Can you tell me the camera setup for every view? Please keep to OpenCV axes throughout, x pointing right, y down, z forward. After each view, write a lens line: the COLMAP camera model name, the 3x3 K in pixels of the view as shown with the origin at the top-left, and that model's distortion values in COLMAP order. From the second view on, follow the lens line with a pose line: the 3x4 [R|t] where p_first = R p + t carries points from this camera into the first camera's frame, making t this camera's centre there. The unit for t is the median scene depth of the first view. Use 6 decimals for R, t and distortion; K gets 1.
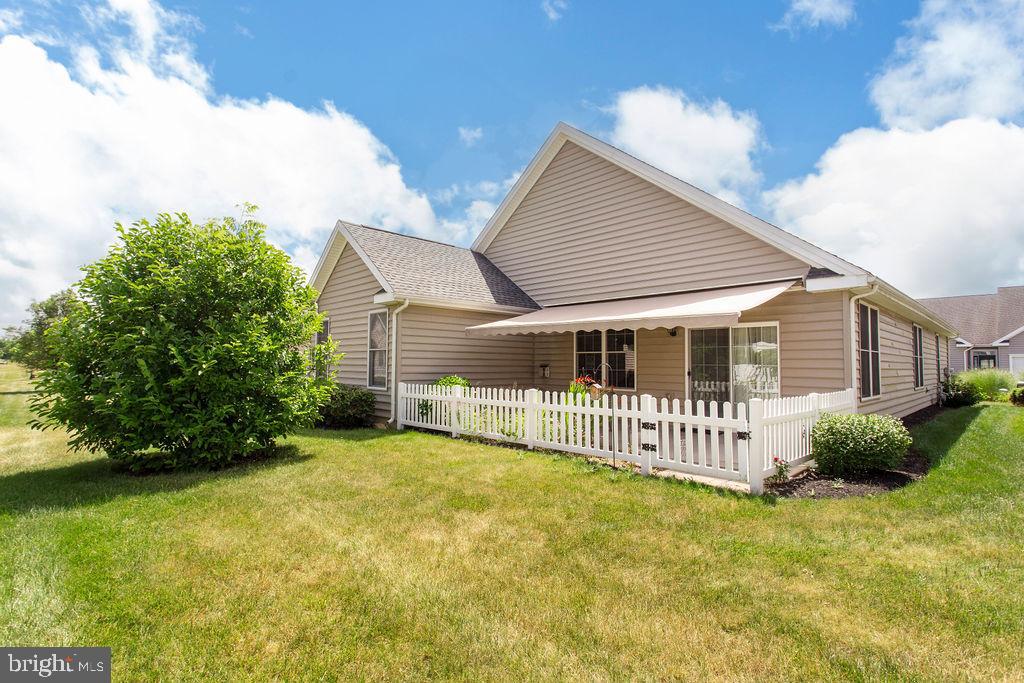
lens RADIAL K [[490.3, 0, 515.8], [0, 490.3, 342.2], [0, 0, 1]] dist [-0.001692, 0.002346]
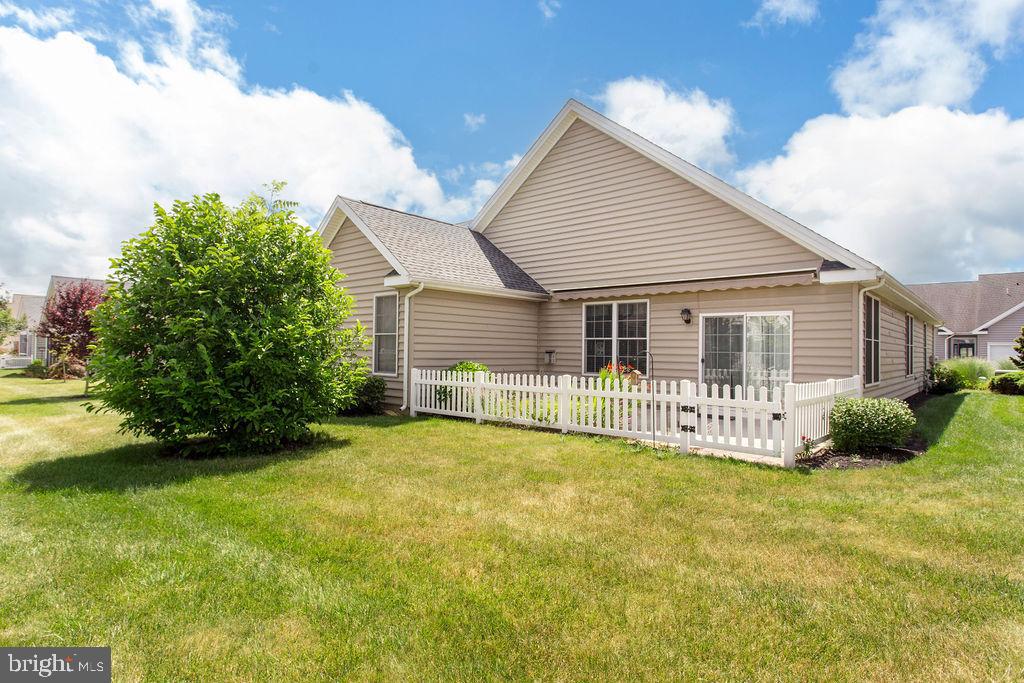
lens RADIAL K [[559.1, 0, 509.8], [0, 559.1, 340.9], [0, 0, 1]] dist [-0.007413, 0.003870]
pose [[0.996515, 0.007928, 0.083034, -0.173884], [-0.010407, 0.999512, 0.029463, -0.008089], [-0.082760, -0.030224, 0.996111, -0.145128]]
